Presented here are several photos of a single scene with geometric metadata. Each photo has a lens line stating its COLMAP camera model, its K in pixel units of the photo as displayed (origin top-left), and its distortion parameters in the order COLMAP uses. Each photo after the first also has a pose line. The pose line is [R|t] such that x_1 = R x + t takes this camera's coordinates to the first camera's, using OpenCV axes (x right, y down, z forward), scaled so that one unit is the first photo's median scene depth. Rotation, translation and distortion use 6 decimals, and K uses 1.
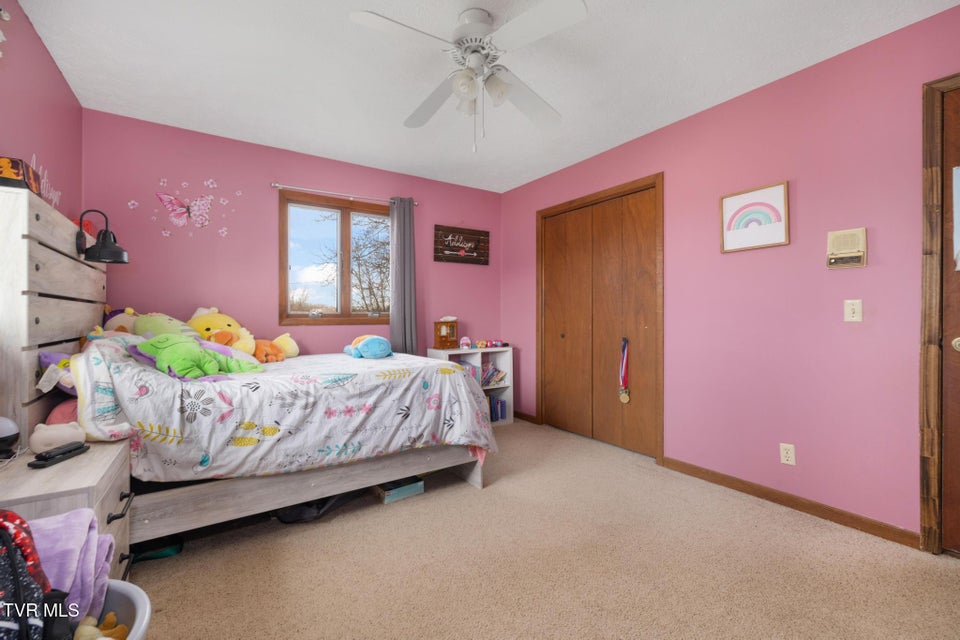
lens RADIAL K [[405.2, 0, 481.0], [0, 405.2, 318.4], [0, 0, 1]] dist [0.000021, -0.000046]
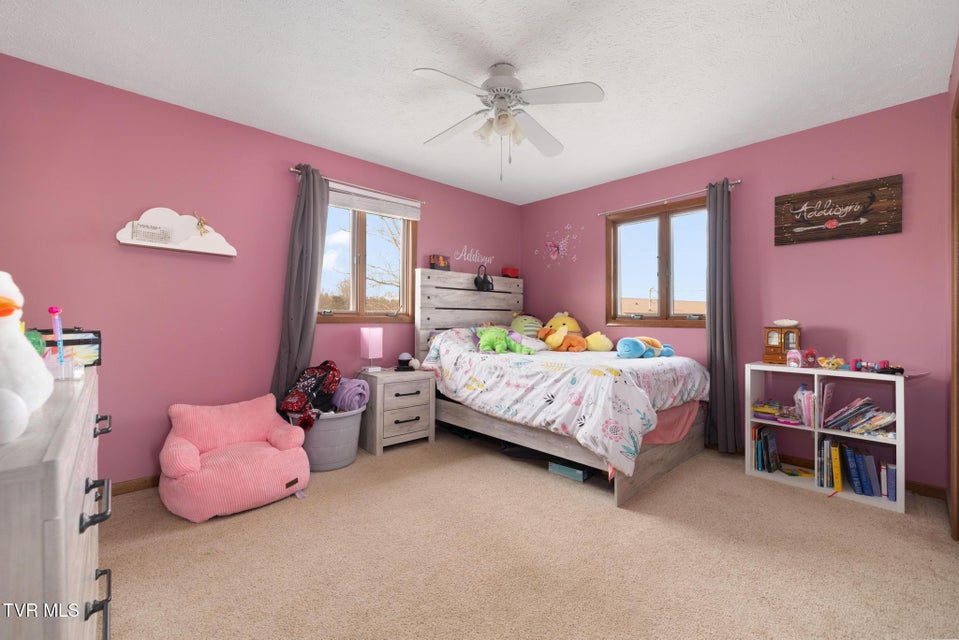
lens RADIAL K [[404.8, 0, 481.7], [0, 404.8, 315.7], [0, 0, 1]] dist [0.000021, -0.000046]
pose [[0.163647, -0.001702, -0.986517, 0.922303], [-0.011323, 0.999929, -0.003604, -0.005330], [0.986454, 0.011760, 0.163616, 0.585875]]
